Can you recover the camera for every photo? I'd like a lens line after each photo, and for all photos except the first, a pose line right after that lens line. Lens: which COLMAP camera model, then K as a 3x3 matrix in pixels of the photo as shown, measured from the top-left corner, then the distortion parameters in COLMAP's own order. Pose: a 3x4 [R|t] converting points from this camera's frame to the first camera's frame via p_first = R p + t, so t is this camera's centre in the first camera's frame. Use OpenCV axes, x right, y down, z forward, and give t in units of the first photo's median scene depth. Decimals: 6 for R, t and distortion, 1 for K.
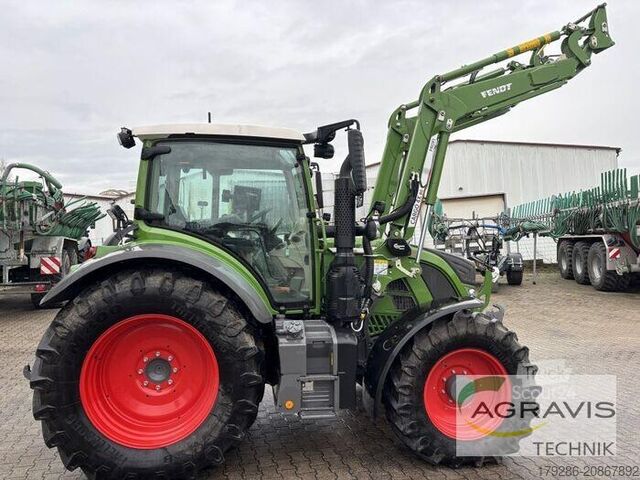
lens RADIAL K [[478.4, 0, 321.3], [0, 478.4, 243.8], [0, 0, 1]] dist [0.053704, -0.051863]
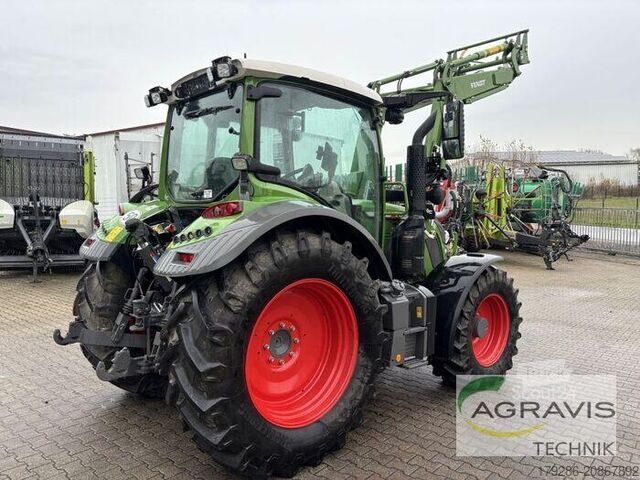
lens RADIAL K [[478.4, 0, 329.8], [0, 478.4, 245.1], [0, 0, 1]] dist [0.053704, -0.051863]
pose [[0.827496, -0.017350, 0.561204, -0.765610], [-0.017547, 0.998235, 0.056734, 0.029813], [-0.561198, -0.056794, 0.825731, 0.227077]]
